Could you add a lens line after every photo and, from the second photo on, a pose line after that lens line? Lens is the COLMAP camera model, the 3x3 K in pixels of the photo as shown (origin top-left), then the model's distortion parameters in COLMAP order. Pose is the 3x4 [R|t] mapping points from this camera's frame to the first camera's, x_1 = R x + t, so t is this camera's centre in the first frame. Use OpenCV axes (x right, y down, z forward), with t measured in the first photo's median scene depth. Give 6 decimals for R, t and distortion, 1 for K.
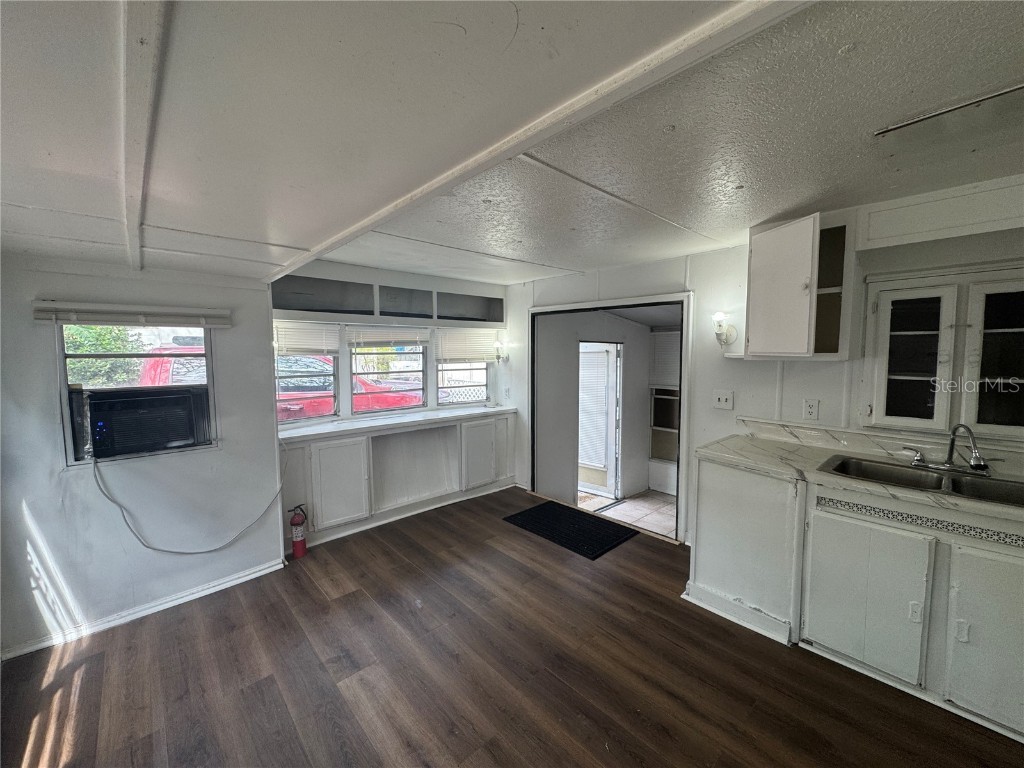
lens RADIAL K [[411.0, 0, 514.3], [0, 411.0, 387.3], [0, 0, 1]] dist [-0.001853, -0.000280]
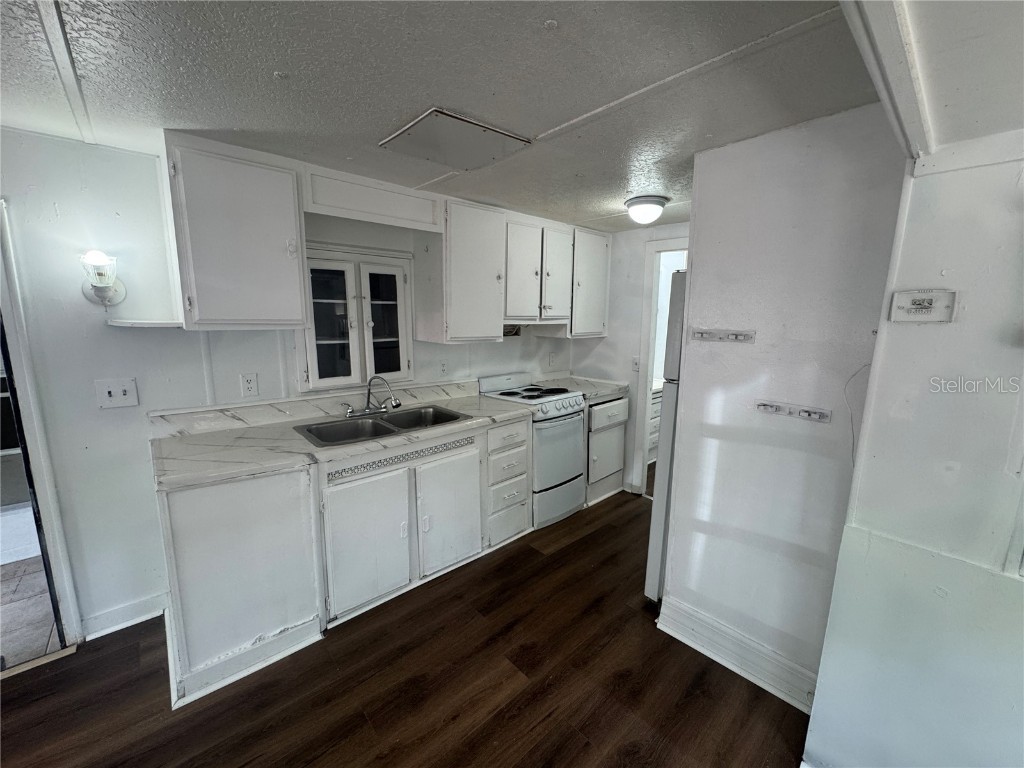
lens RADIAL K [[411.0, 0, 514.3], [0, 411.0, 384.0], [0, 0, 1]] dist [-0.001853, -0.000280]
pose [[0.016449, -0.164301, 0.986273, -0.148500], [0.071641, 0.984065, 0.162738, -0.058046], [-0.997295, 0.067980, 0.027958, 0.496005]]
